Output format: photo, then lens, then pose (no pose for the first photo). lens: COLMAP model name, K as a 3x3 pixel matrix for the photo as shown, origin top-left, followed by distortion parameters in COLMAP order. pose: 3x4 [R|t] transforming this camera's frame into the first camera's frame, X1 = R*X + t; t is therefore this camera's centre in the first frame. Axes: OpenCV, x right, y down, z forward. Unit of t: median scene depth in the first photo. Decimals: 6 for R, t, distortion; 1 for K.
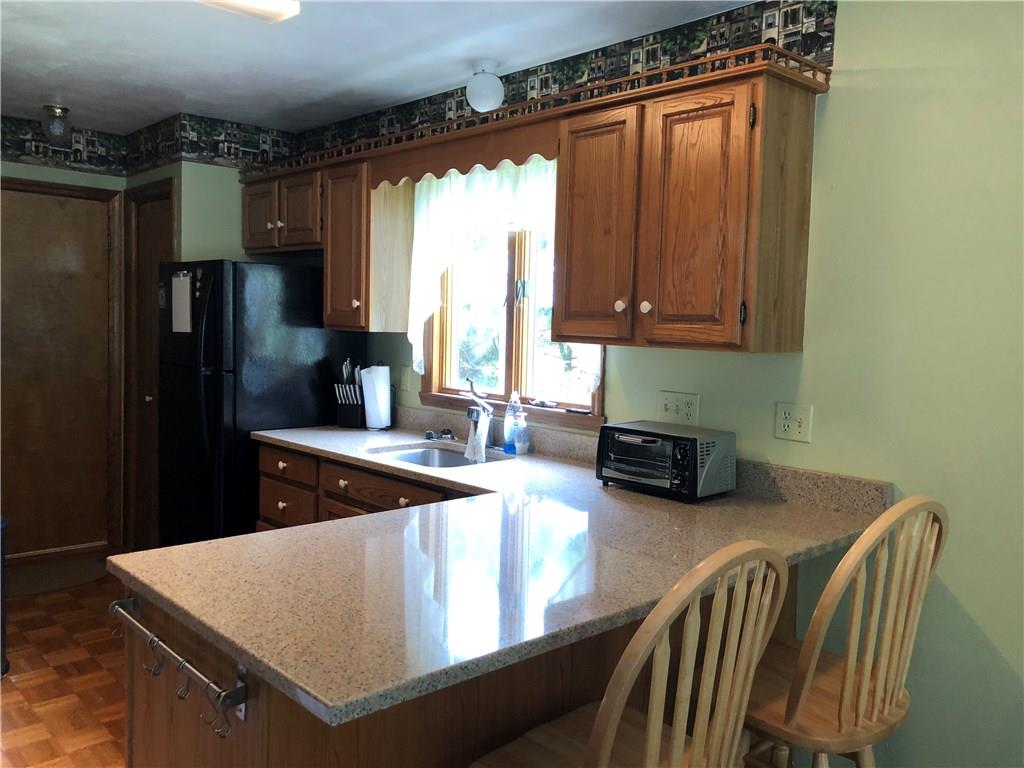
lens RADIAL K [[841.4, 0, 512.0], [0, 841.4, 384.0], [0, 0, 1]] dist [0.073738, -0.100834]
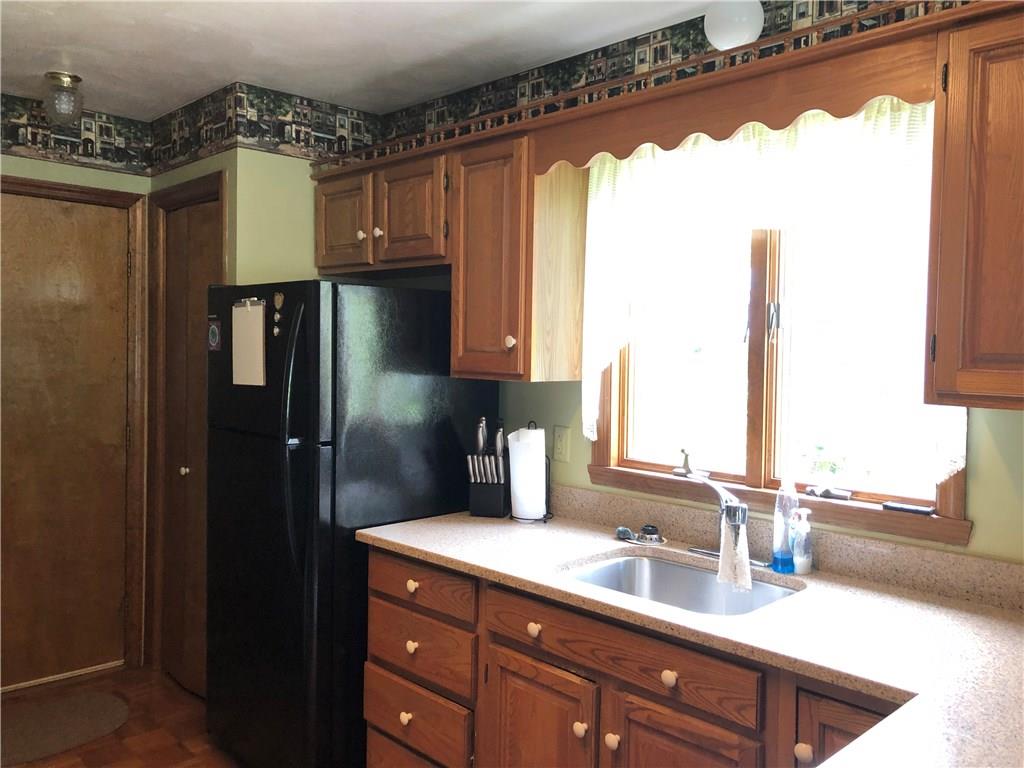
lens RADIAL K [[841.4, 0, 512.0], [0, 841.4, 384.0], [0, 0, 1]] dist [0.073738, -0.100834]
pose [[0.999662, -0.013248, 0.022375, -0.183774], [0.013944, 0.999413, -0.031281, -0.036210], [-0.021948, 0.031582, 0.999260, 0.292480]]
